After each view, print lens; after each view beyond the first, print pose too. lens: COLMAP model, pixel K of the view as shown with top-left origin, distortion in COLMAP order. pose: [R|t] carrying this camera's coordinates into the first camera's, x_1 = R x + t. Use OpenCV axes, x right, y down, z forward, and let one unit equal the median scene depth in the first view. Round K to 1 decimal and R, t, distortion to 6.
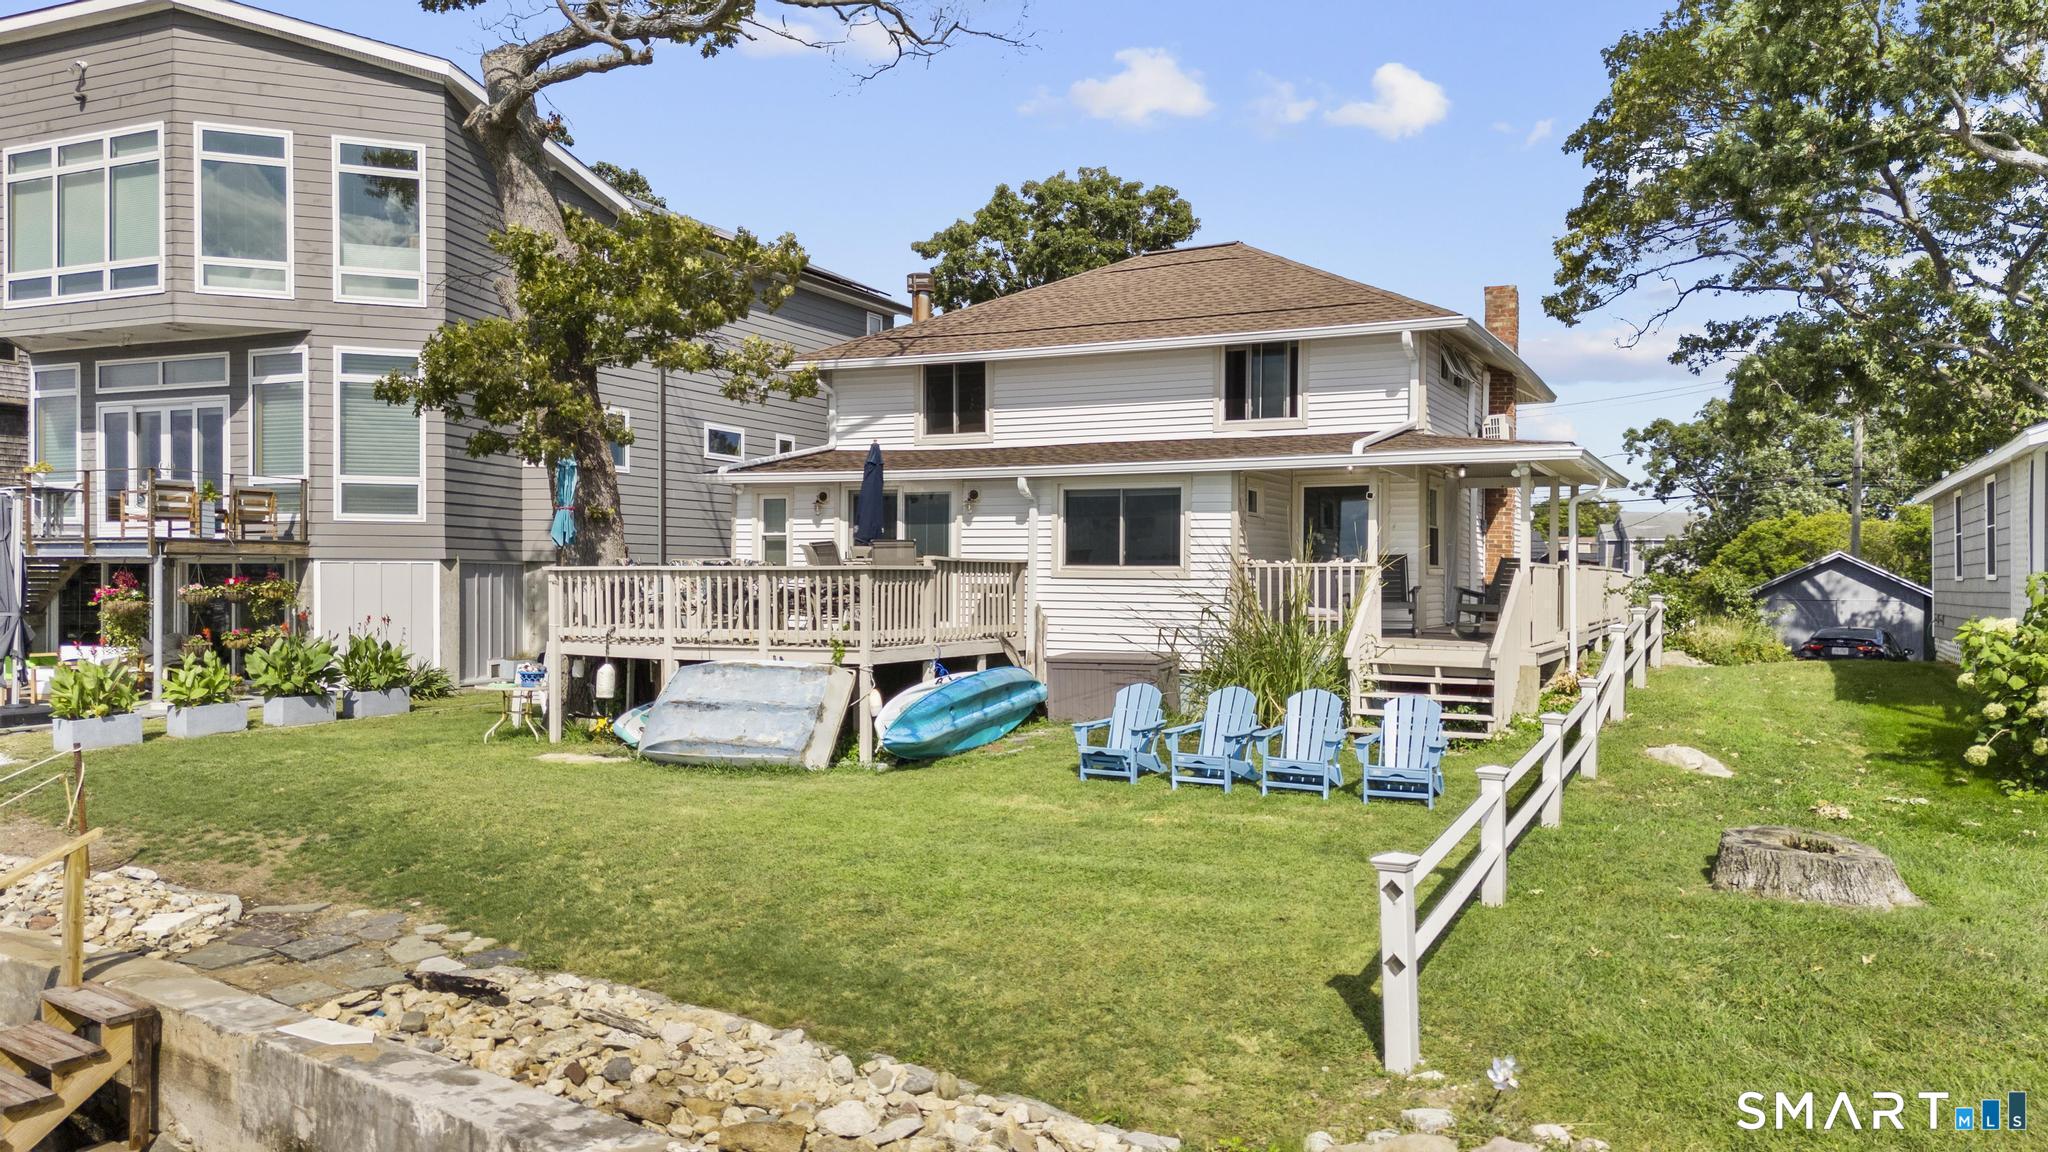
lens RADIAL K [[1528.5, 0, 1025.7], [0, 1528.5, 562.5], [0, 0, 1]] dist [0.065948, -0.056723]
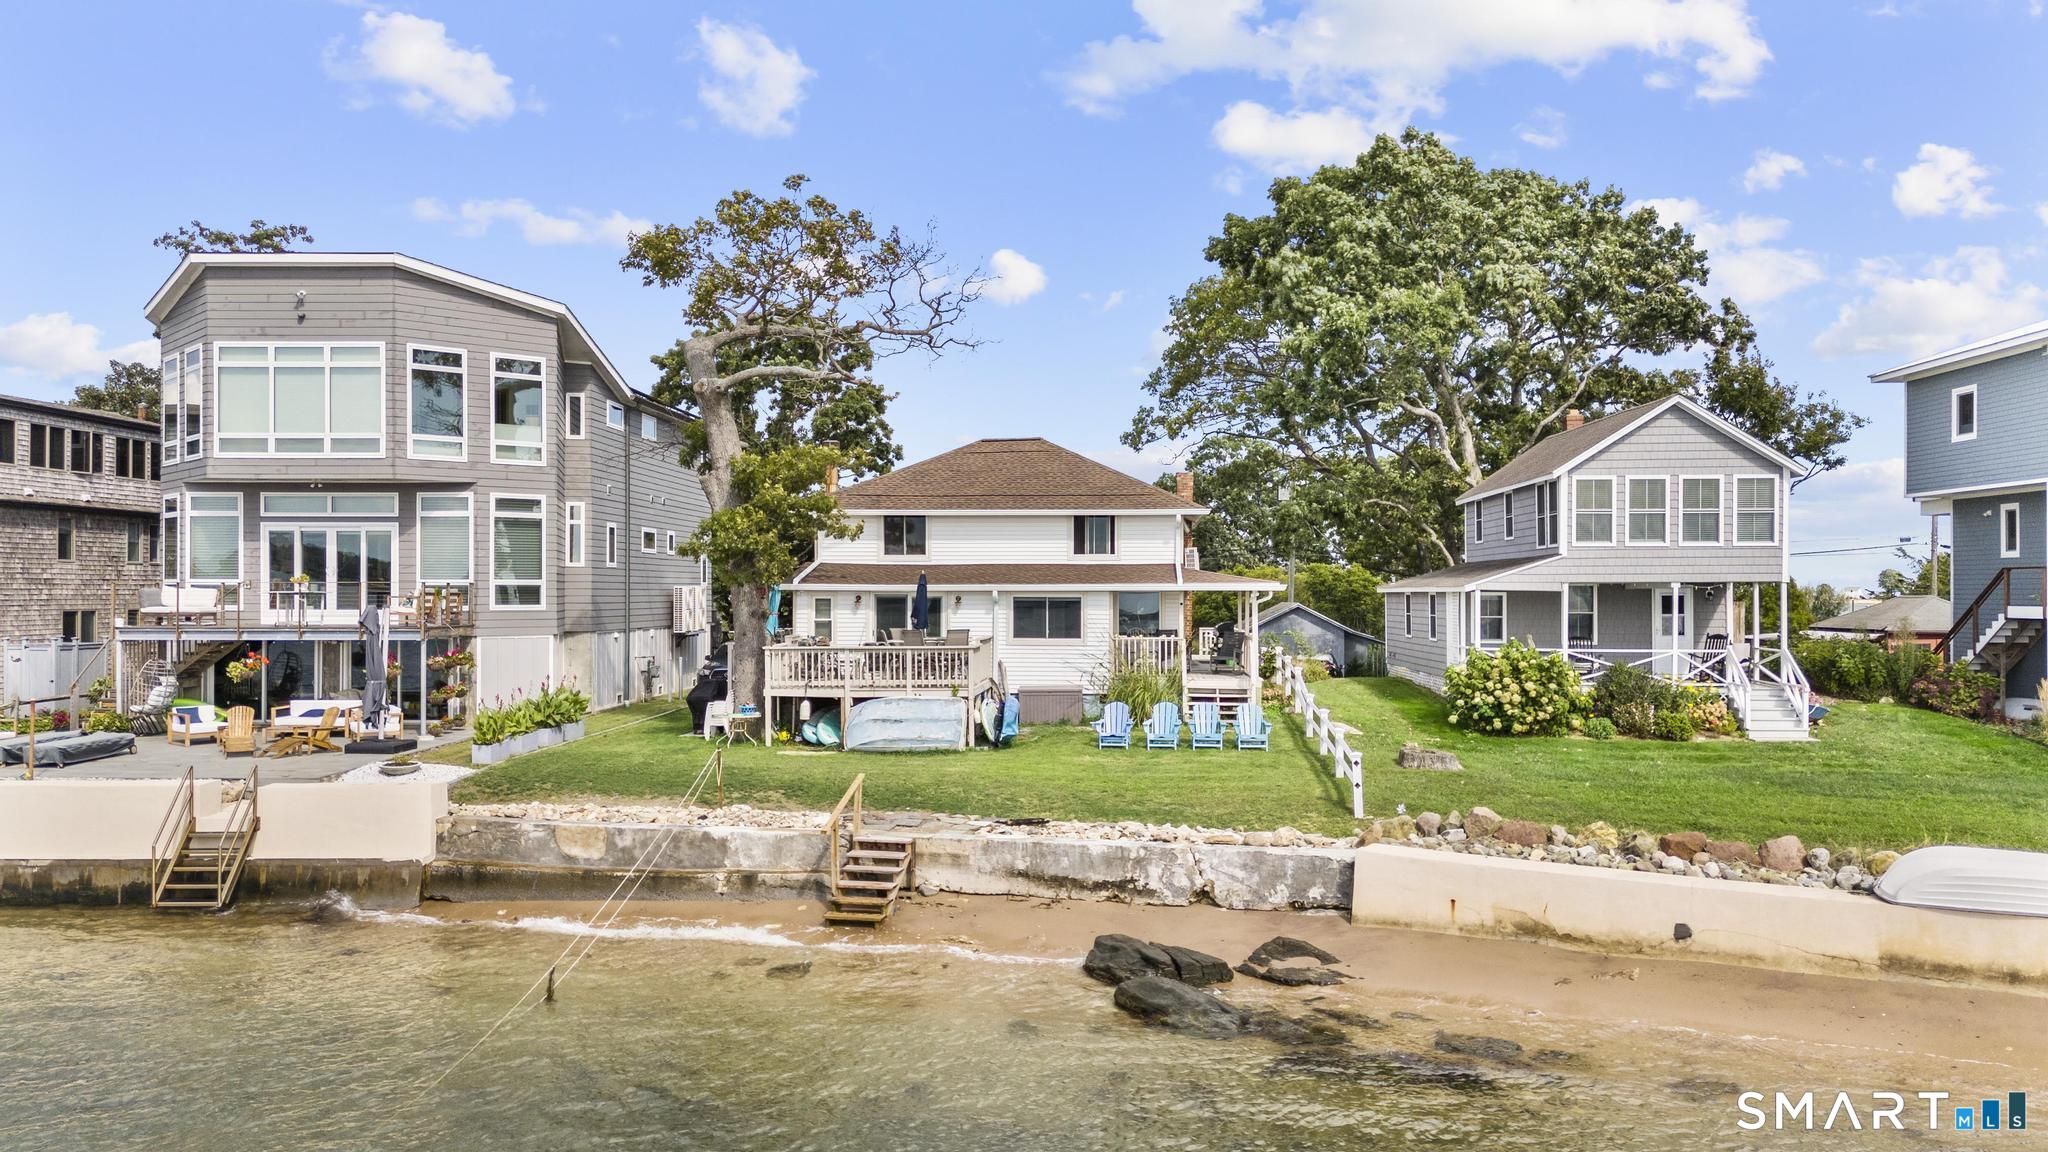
lens RADIAL K [[1528.5, 0, 1022.3], [0, 1528.5, 576.5], [0, 0, 1]] dist [0.065948, -0.056723]
pose [[0.925402, -0.002394, 0.378980, -0.550881], [0.000918, 0.999991, 0.004076, -0.066864], [-0.378987, -0.003424, 0.925396, -0.583453]]
